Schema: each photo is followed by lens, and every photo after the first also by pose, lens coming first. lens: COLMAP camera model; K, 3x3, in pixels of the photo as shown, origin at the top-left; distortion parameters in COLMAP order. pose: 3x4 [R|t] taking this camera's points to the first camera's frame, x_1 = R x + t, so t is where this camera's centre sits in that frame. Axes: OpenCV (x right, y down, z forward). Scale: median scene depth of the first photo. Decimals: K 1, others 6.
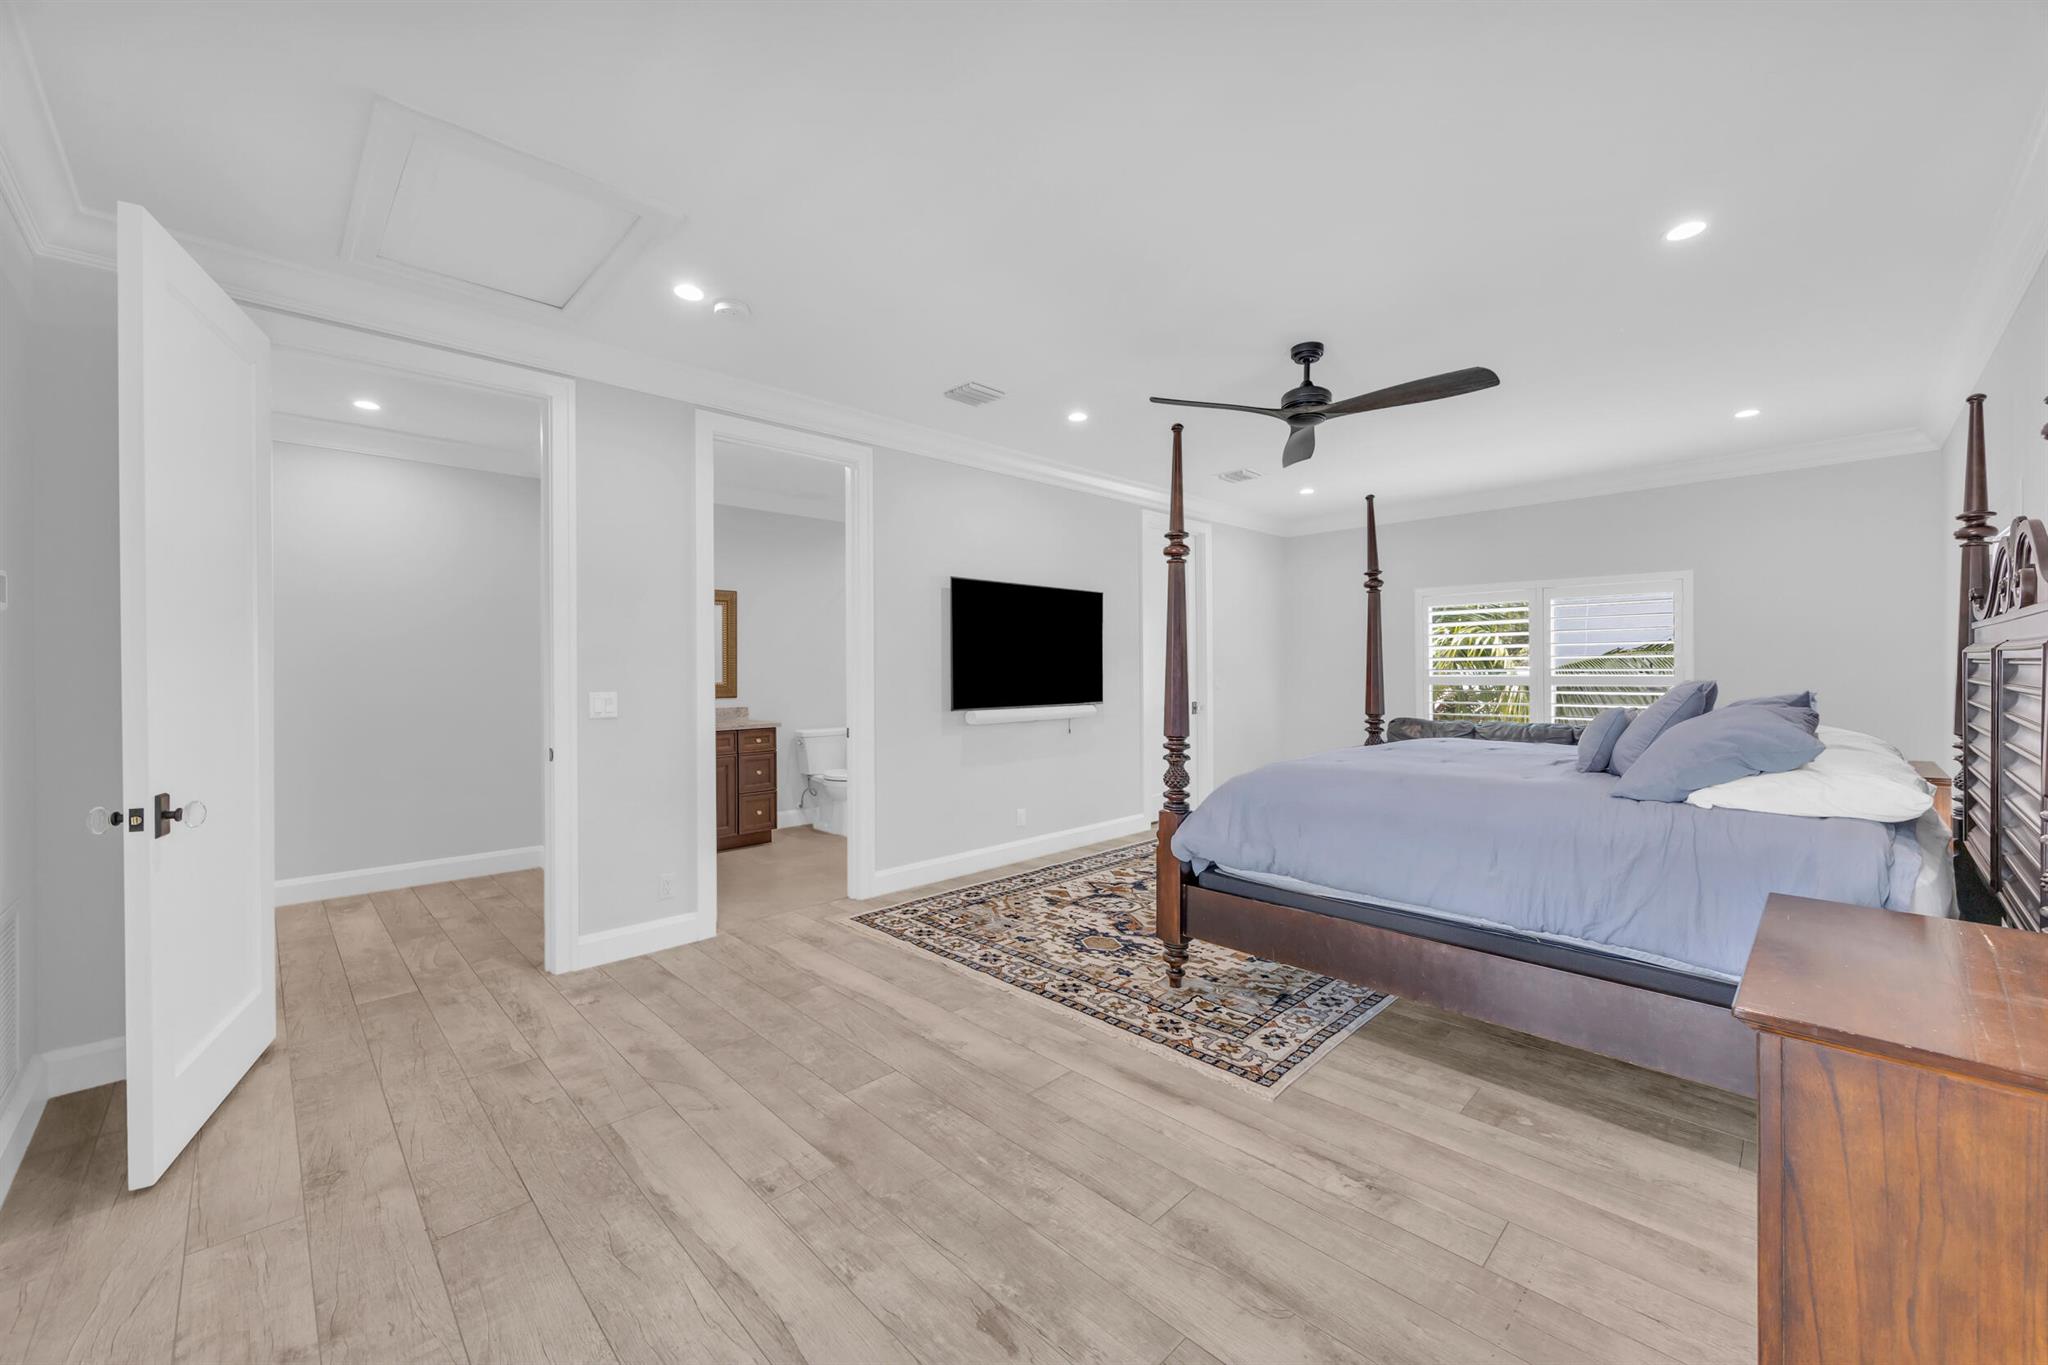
lens RADIAL K [[790.8, 0, 1024.8], [0, 790.8, 678.1], [0, 0, 1]] dist [-0.002665, -0.000125]
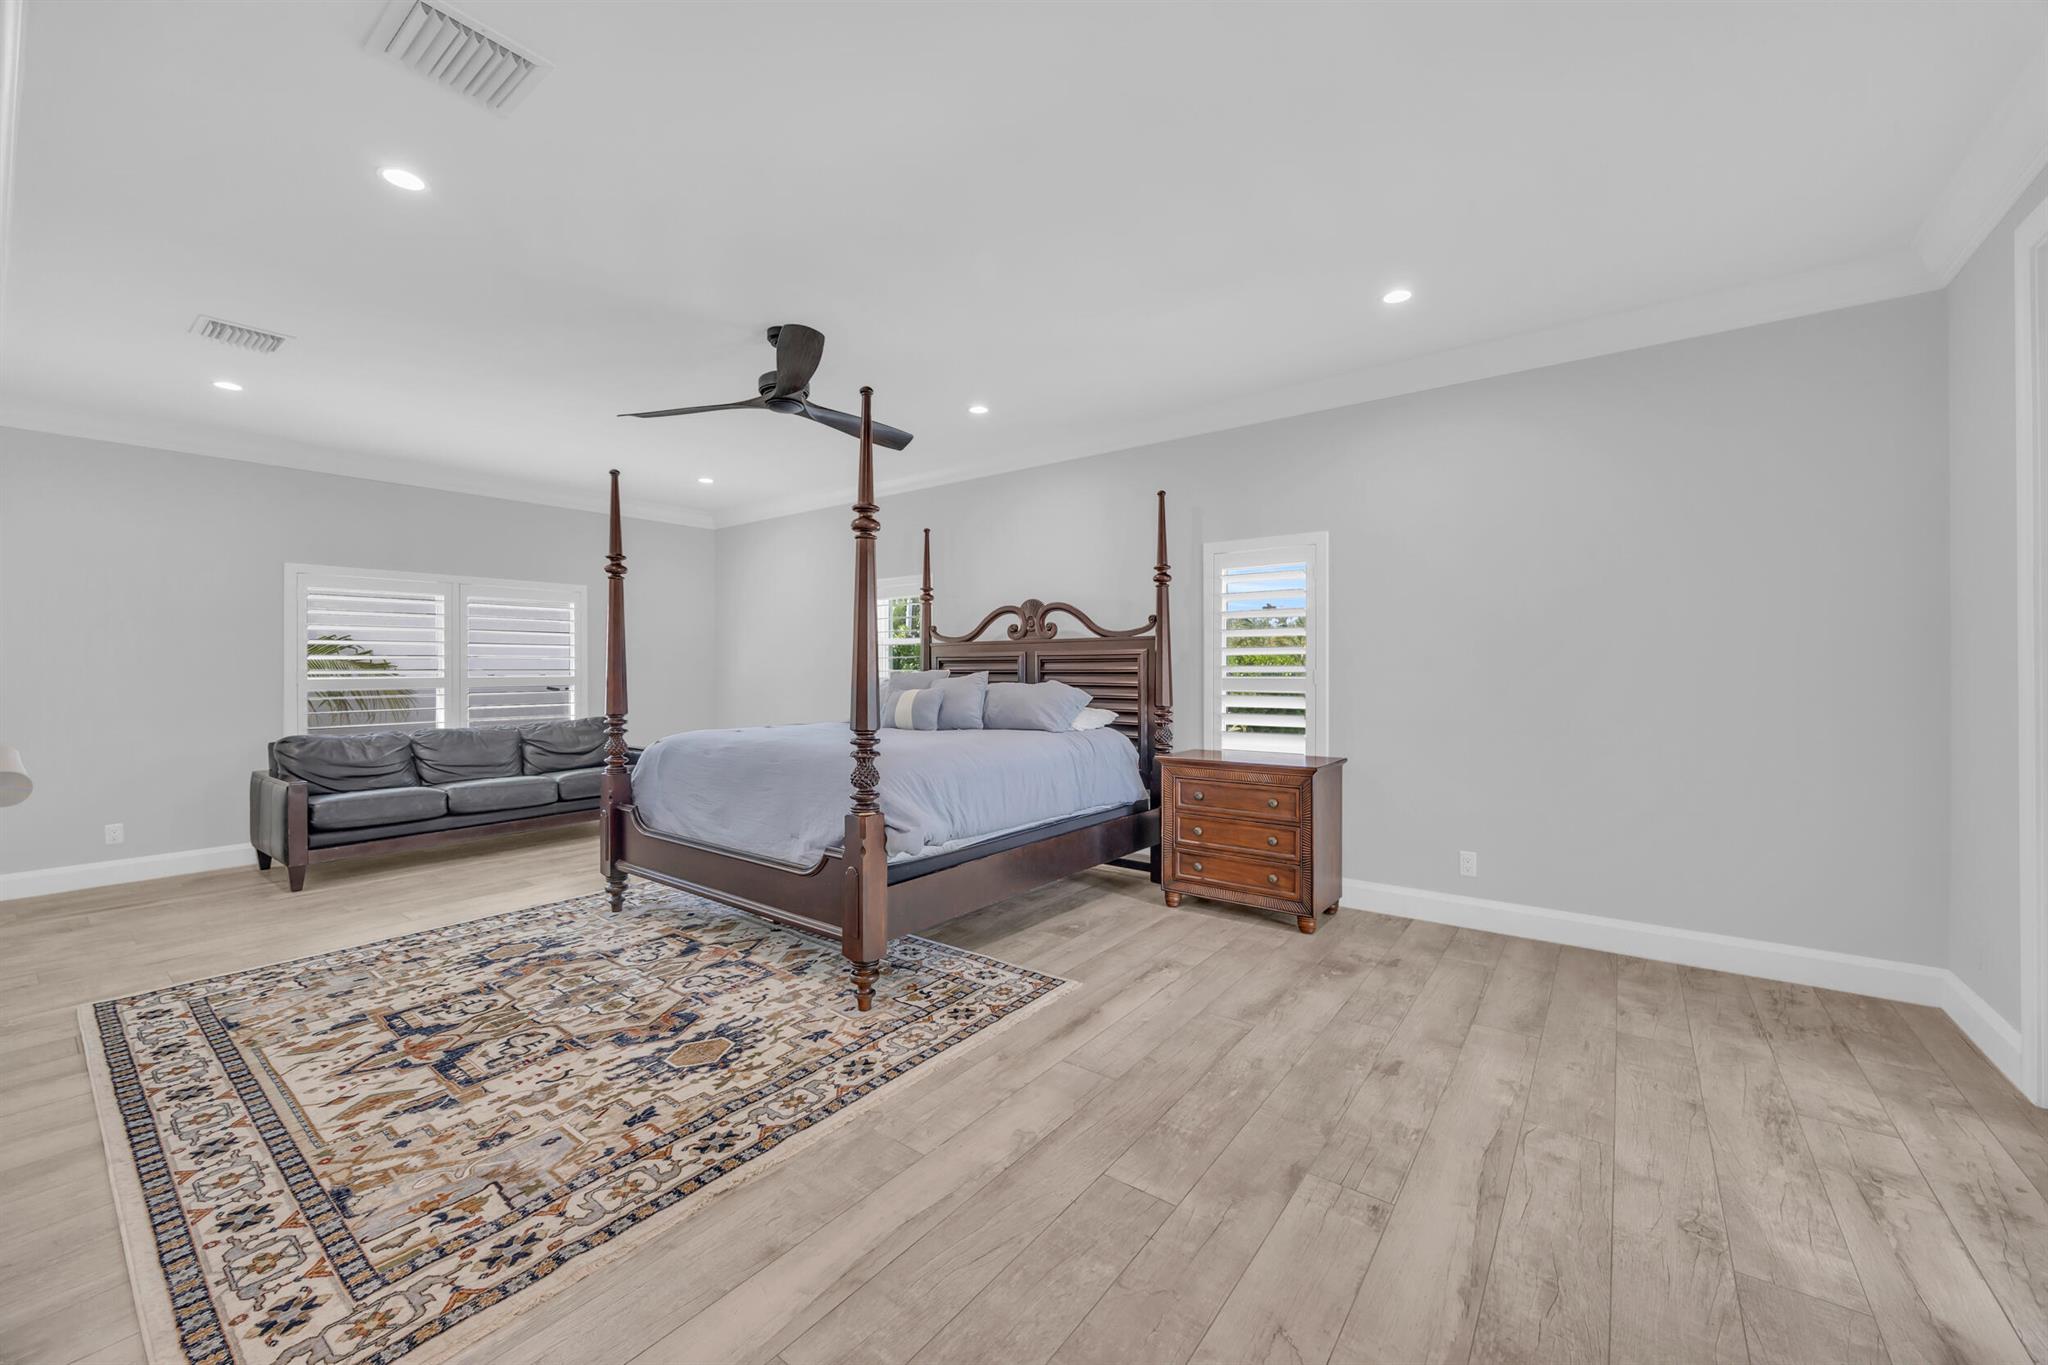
lens RADIAL K [[790.8, 0, 1022.4], [0, 790.8, 672.2], [0, 0, 1]] dist [-0.002665, -0.000125]
pose [[-0.143795, 0.005520, 0.989592, -0.683612], [0.017318, 0.999845, -0.003060, 0.011790], [-0.989456, 0.016698, -0.143868, 0.889379]]
